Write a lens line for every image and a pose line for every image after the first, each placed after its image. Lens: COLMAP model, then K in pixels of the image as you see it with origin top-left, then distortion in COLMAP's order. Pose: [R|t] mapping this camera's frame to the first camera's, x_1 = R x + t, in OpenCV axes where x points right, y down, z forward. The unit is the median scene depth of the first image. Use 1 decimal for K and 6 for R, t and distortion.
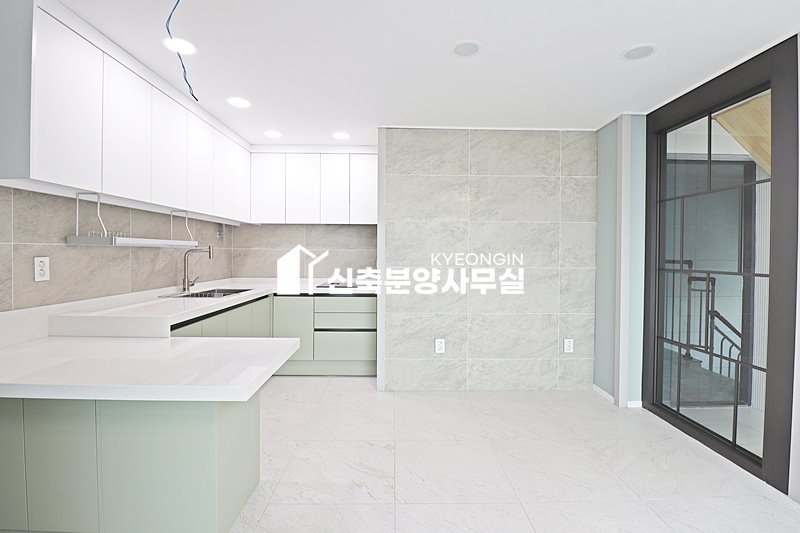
lens RADIAL K [[367.7, 0, 400.6], [0, 367.7, 258.0], [0, 0, 1]] dist [-0.010182, -0.010463]
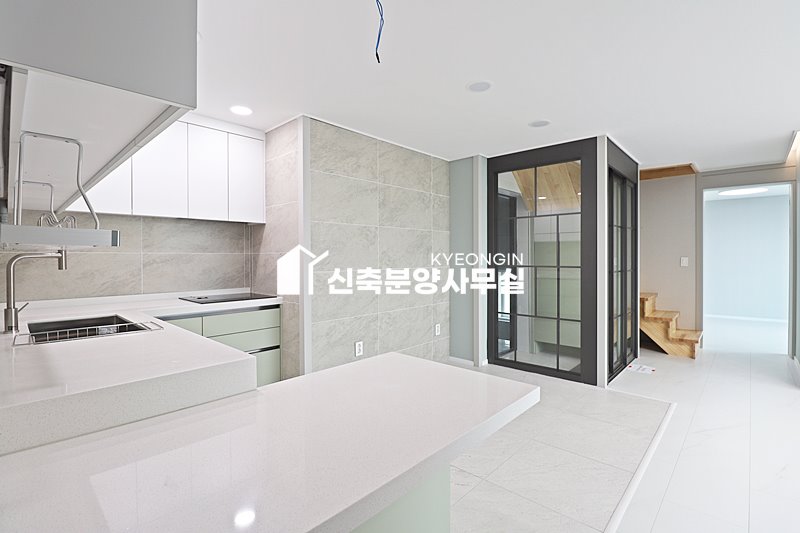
lens RADIAL K [[367.7, 0, 396.8], [0, 367.7, 261.2], [0, 0, 1]] dist [-0.010182, -0.010463]
pose [[0.700718, -0.018082, 0.713209, -0.534918], [0.017927, 0.999809, 0.007736, -0.006226], [-0.713213, 0.007365, 0.700909, 0.219670]]
